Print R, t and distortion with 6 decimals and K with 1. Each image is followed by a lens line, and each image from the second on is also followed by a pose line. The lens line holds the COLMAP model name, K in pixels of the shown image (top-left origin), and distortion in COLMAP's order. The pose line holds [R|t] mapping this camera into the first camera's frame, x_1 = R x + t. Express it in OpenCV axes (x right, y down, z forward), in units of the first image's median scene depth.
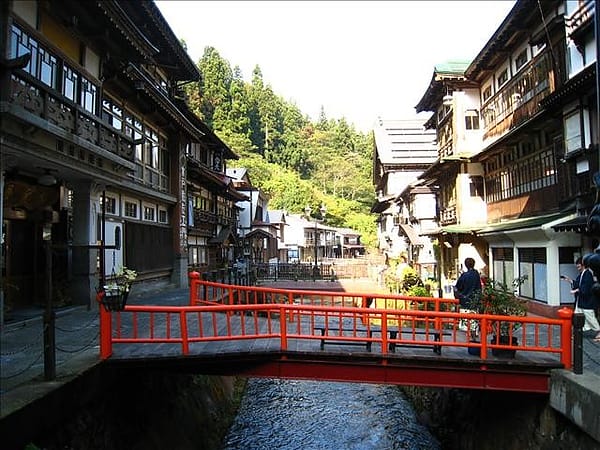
lens RADIAL K [[511.0, 0, 300.0], [0, 511.0, 225.0], [0, 0, 1]] dist [-0.125048, 0.006957]
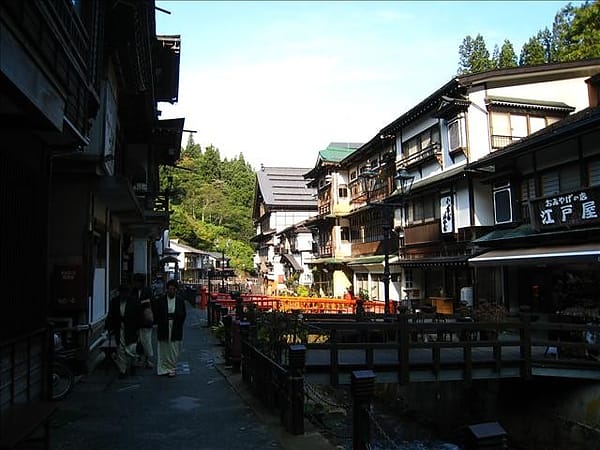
lens RADIAL K [[511.0, 0, 300.0], [0, 511.0, 225.0], [0, 0, 1]] dist [-0.125048, 0.006957]
pose [[0.960835, 0.023729, 0.276105, -0.041060], [-0.011778, 0.998924, -0.044861, -0.005552], [-0.276872, 0.039852, 0.960080, -0.090160]]
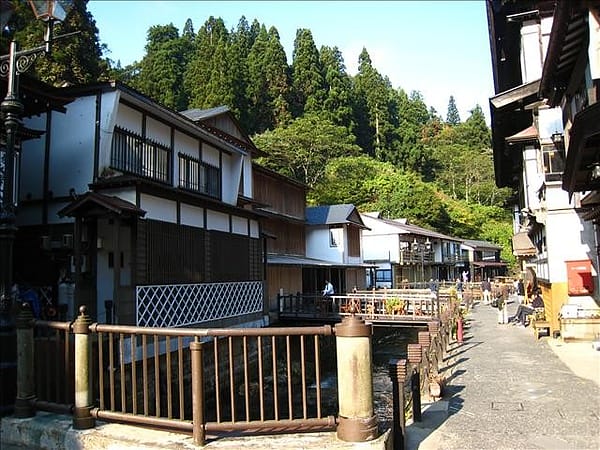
lens RADIAL K [[511.0, 0, 300.0], [0, 511.0, 225.0], [0, 0, 1]] dist [-0.125048, 0.006957]
pose [[0.959602, -0.035818, -0.279072, 0.047320], [0.022670, 0.998482, -0.050198, 0.016314], [0.280447, 0.041843, 0.958957, 0.258016]]
